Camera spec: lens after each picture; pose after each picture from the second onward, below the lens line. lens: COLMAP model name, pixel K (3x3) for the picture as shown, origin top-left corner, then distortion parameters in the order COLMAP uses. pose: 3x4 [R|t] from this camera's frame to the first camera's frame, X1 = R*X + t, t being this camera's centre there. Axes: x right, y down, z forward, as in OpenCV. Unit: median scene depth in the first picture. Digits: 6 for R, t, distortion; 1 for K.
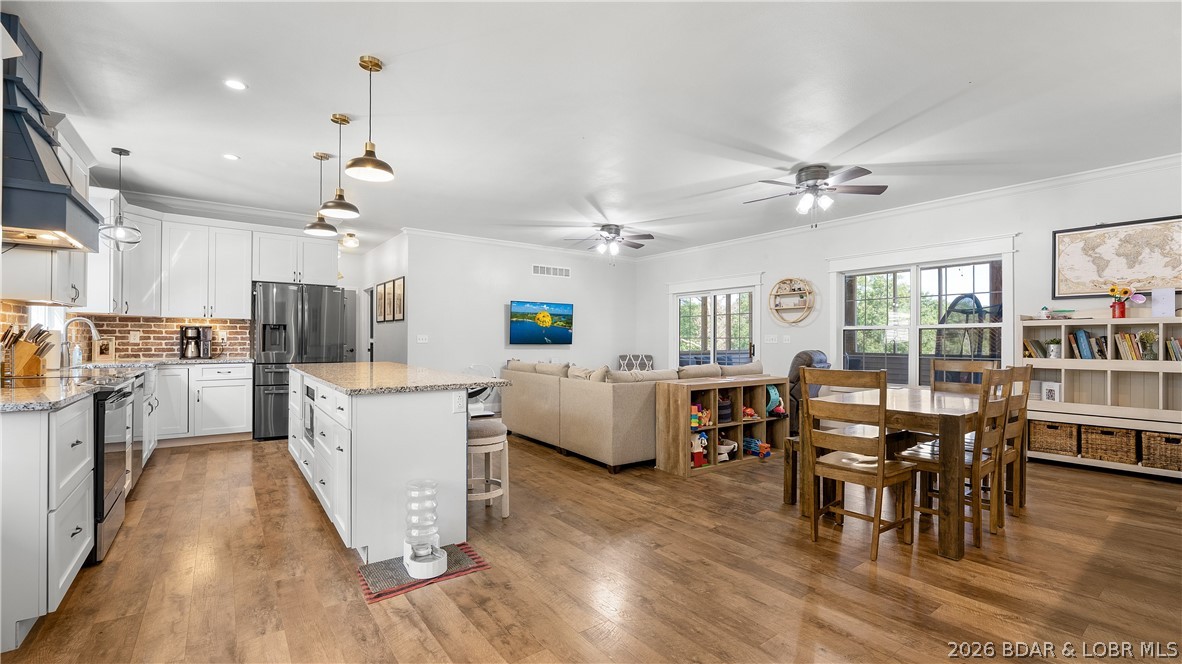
lens RADIAL K [[493.0, 0, 598.3], [0, 493.0, 335.8], [0, 0, 1]] dist [-0.027746, 0.000229]
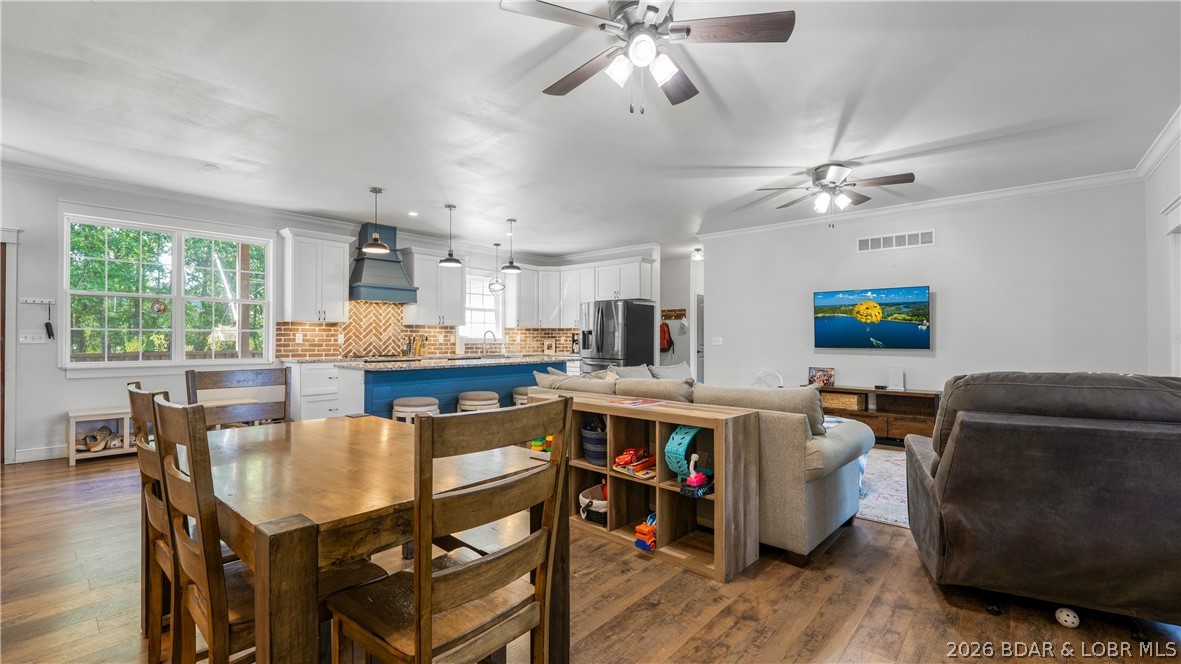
lens RADIAL K [[492.5, 0, 597.8], [0, 492.5, 335.8], [0, 0, 1]] dist [-0.027746, 0.000229]
pose [[0.204168, -0.012850, -0.978851, 0.778134], [0.006974, 0.999908, -0.011672, 0.009085], [0.978911, -0.004443, 0.204239, 0.739661]]
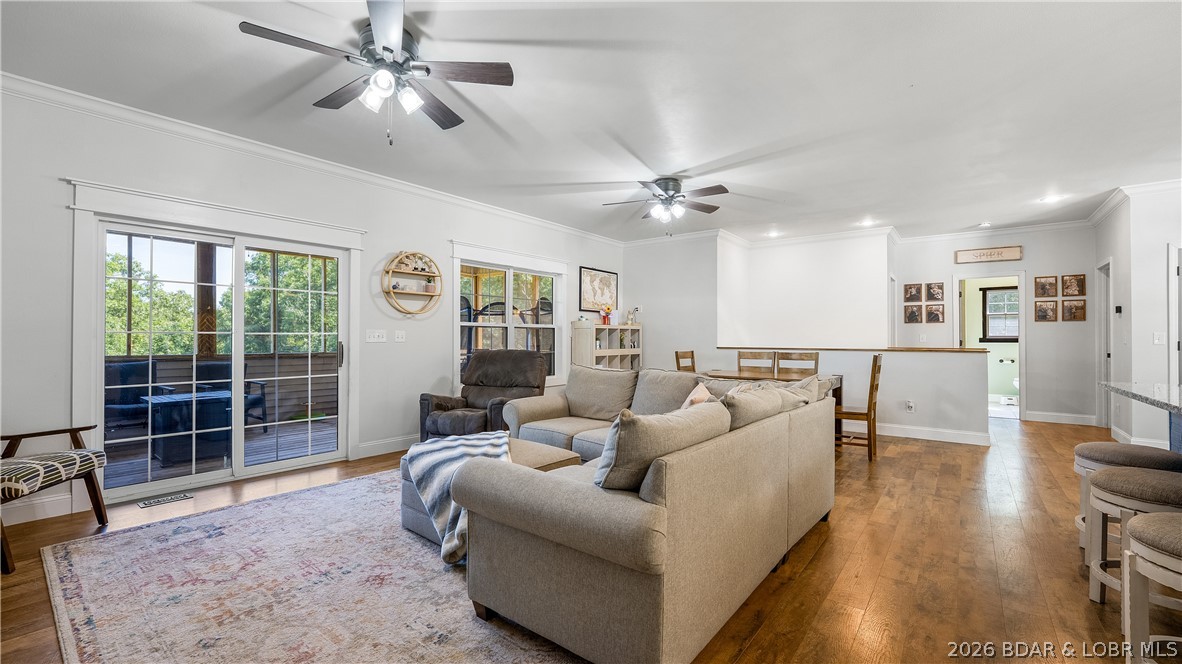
lens RADIAL K [[481.6, 0, 578.3], [0, 481.6, 338.3], [0, 0, 1]] dist [-0.010023, 0.000095]
pose [[-0.238533, -0.001659, 0.971133, -0.457721], [-0.011833, 0.999929, -0.001199, 0.008721], [-0.971062, -0.011777, -0.238536, 1.203529]]
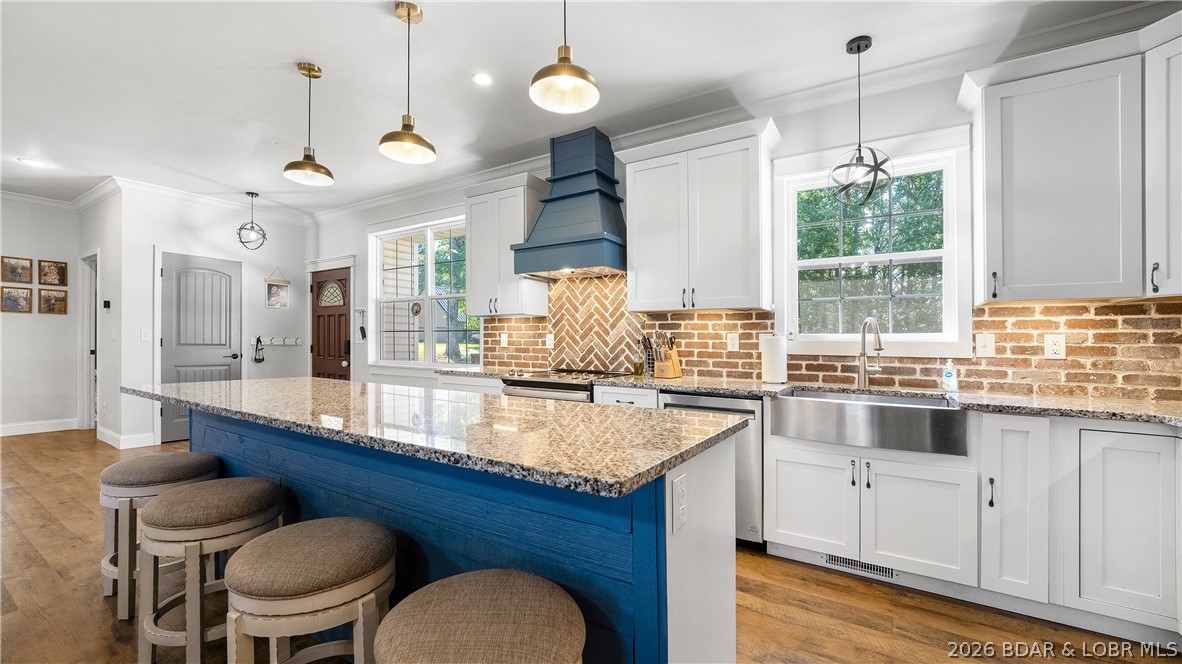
lens RADIAL K [[475.5, 0, 577.7], [0, 475.5, 340.4], [0, 0, 1]] dist [-0.000256, 0.000143]
pose [[-0.943916, -0.016607, -0.329768, -0.341987], [-0.013270, 0.999835, -0.012367, 0.005701], [0.329919, -0.007297, -0.943981, 1.082604]]
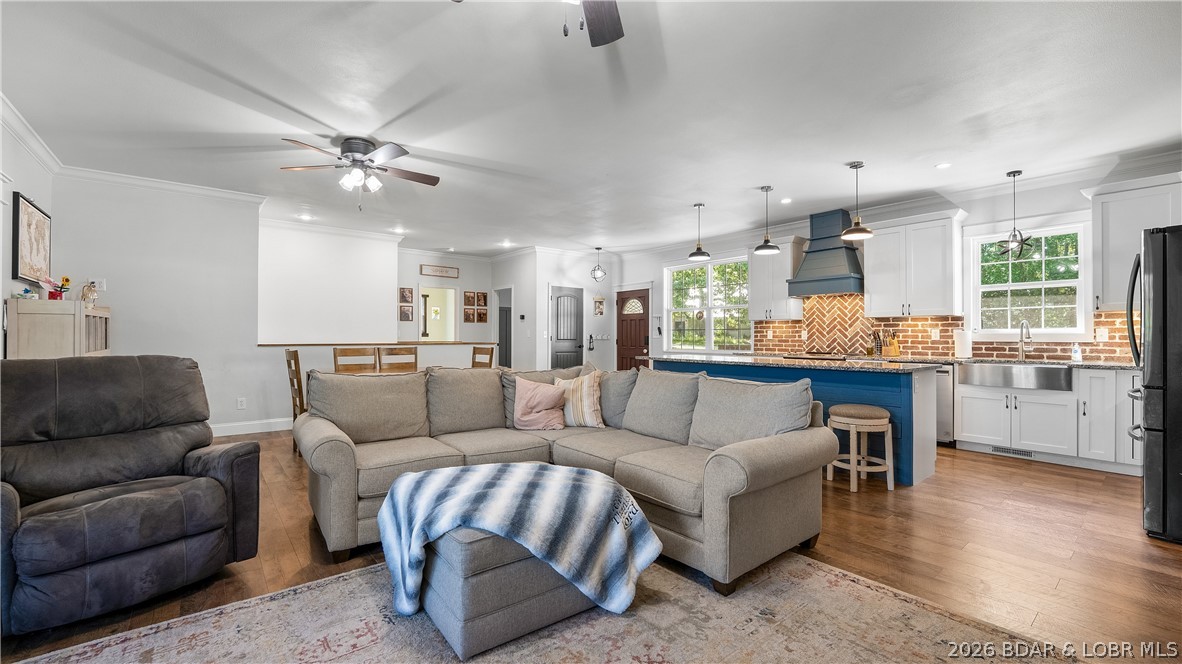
lens RADIAL K [[477.7, 0, 592.8], [0, 477.7, 344.4], [0, 0, 1]] dist [-0.010582, 0.000158]
pose [[-0.999621, -0.005144, -0.027062, 0.025165], [-0.005434, 0.999928, 0.010654, 0.011705], [0.027006, 0.010797, -0.999577, 1.563606]]
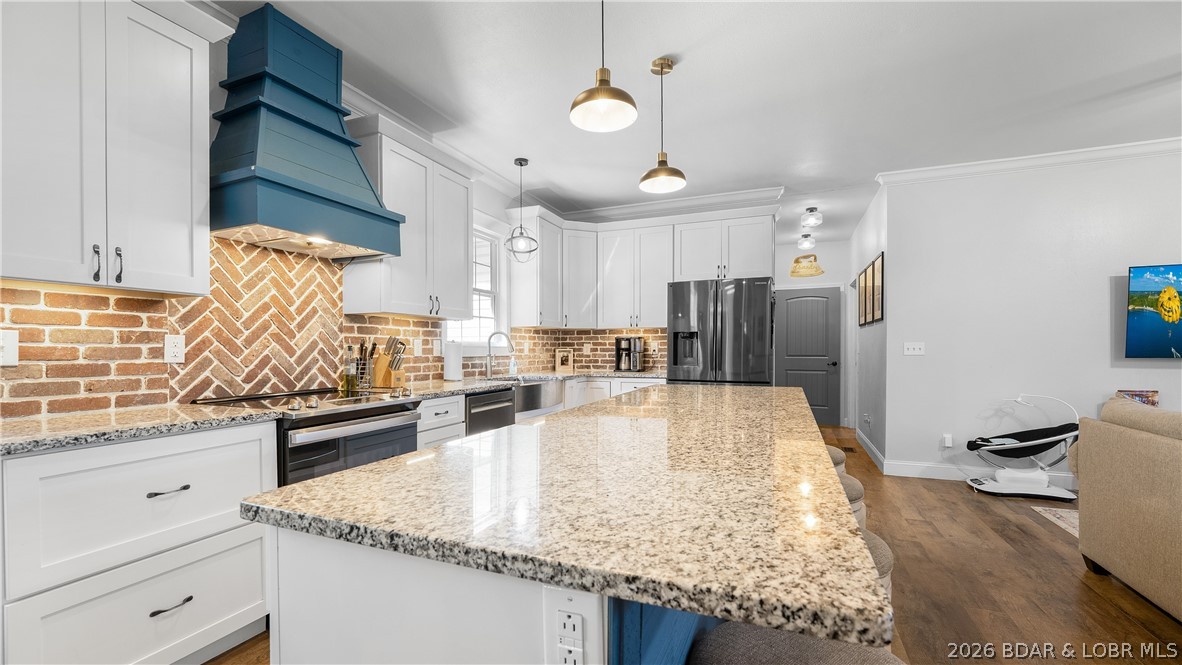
lens RADIAL K [[486.1, 0, 581.0], [0, 486.1, 353.2], [0, 0, 1]] dist [-0.012456, -0.000139]
pose [[0.487627, 0.000447, -0.873052, -0.045482], [0.013032, 0.999885, 0.007791, 0.003117], [0.872955, -0.015177, 0.487564, 0.458392]]
